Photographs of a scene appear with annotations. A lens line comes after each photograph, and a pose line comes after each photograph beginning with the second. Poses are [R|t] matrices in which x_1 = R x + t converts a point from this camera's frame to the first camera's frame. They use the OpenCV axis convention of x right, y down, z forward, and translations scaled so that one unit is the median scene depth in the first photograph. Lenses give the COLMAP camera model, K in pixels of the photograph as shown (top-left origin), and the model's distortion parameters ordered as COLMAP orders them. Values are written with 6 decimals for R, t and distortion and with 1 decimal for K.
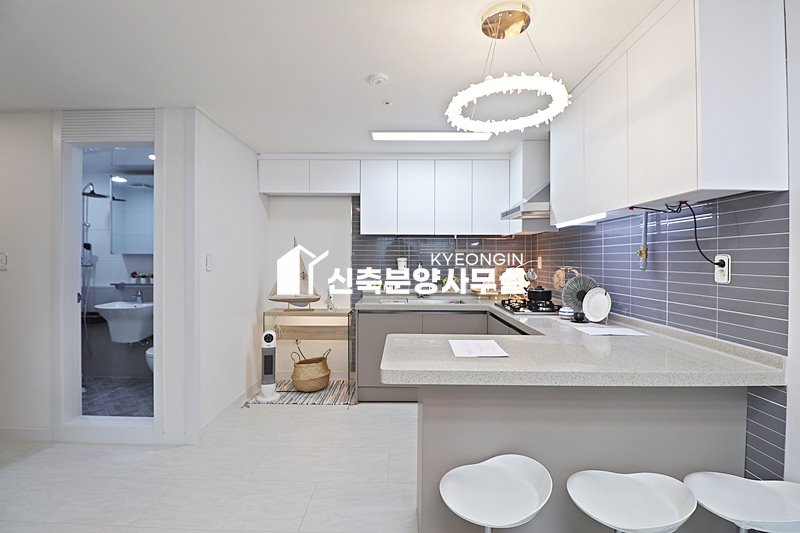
lens RADIAL K [[378.2, 0, 401.2], [0, 378.2, 264.2], [0, 0, 1]] dist [-0.011926, -0.003268]
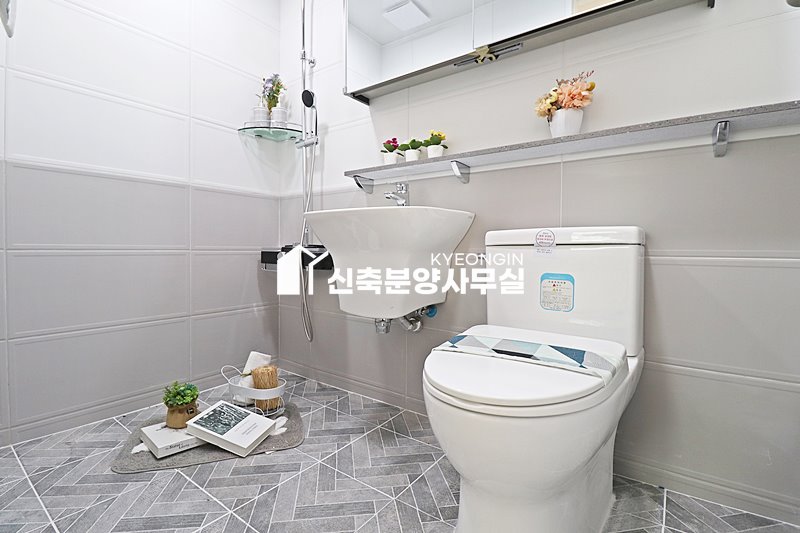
lens RADIAL K [[378.2, 0, 399.2], [0, 378.2, 265.4], [0, 0, 1]] dist [-0.011926, -0.003268]
pose [[0.811005, 0.022861, -0.584592, -0.476544], [-0.009854, 0.999628, 0.025421, 0.141093], [0.584956, -0.014856, 0.810929, 0.689226]]
